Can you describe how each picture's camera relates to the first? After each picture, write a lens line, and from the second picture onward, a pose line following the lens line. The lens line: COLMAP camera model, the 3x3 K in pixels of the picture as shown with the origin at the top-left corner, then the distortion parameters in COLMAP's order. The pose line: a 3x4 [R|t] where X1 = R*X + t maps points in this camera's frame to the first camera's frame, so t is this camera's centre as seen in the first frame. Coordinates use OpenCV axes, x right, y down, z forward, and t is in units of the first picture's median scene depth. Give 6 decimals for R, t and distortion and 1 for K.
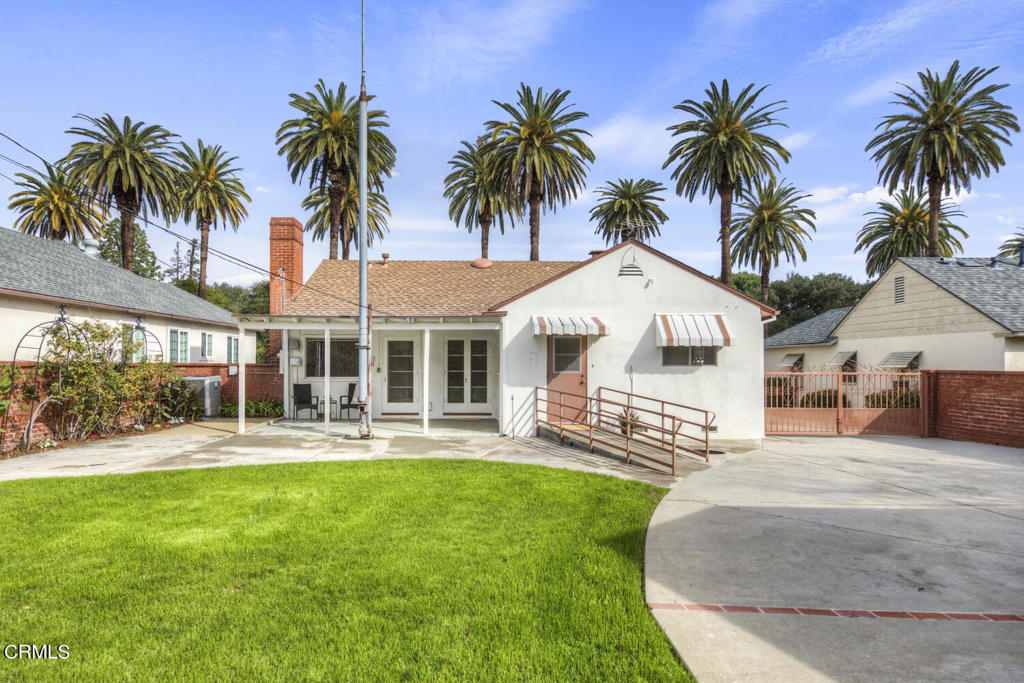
lens RADIAL K [[566.3, 0, 459.7], [0, 566.3, 353.0], [0, 0, 1]] dist [0.019469, -0.000341]
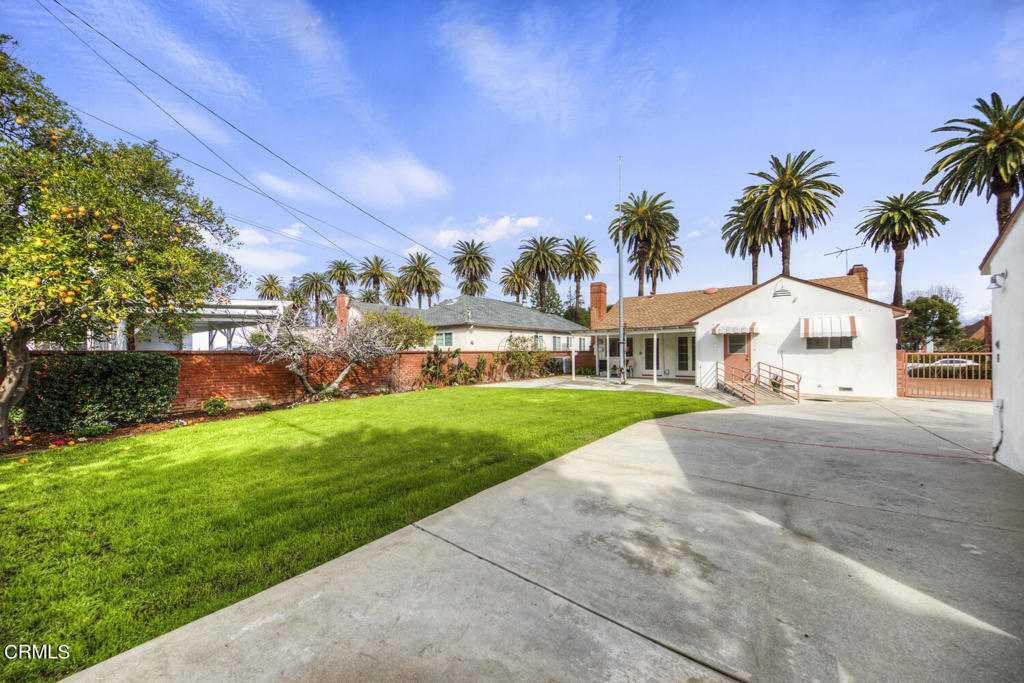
lens RADIAL K [[337.8, 0, 517.4], [0, 337.8, 341.1], [0, 0, 1]] dist [0.000510, 0.000036]
pose [[0.812418, -0.027764, -0.582414, 0.077229], [0.022723, 0.999614, -0.015955, -0.001348], [0.582633, -0.000272, 0.812735, -0.087469]]
